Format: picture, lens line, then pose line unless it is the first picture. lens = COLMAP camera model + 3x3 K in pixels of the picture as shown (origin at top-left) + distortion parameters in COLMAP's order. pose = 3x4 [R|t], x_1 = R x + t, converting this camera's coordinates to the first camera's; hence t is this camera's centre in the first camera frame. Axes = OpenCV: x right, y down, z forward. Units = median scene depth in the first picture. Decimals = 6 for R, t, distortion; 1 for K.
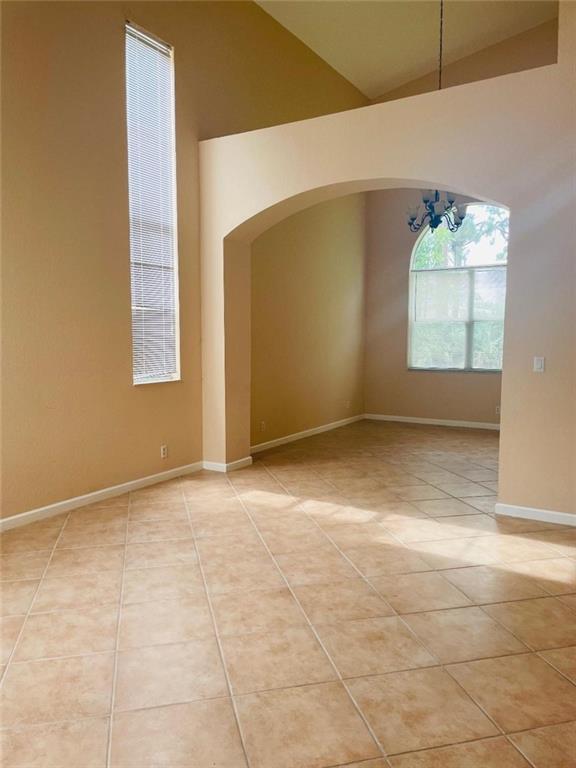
lens RADIAL K [[588.8, 0, 286.8], [0, 588.8, 385.4], [0, 0, 1]] dist [0.084548, -0.110087]
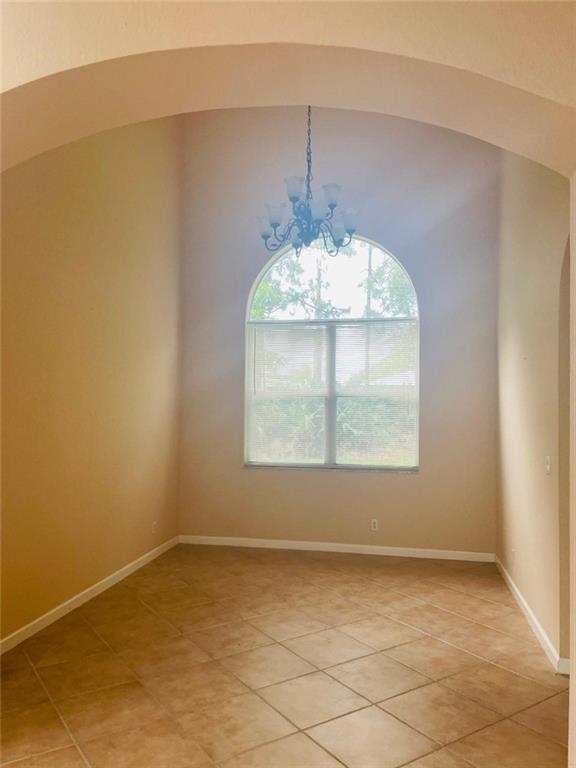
lens RADIAL K [[588.8, 0, 289.2], [0, 588.8, 389.2], [0, 0, 1]] dist [0.084548, -0.110087]
pose [[0.939694, 0.014445, 0.341711, 0.022207], [0.022739, 0.994258, -0.104562, -0.044280], [-0.341259, 0.106027, 0.933970, 0.357946]]
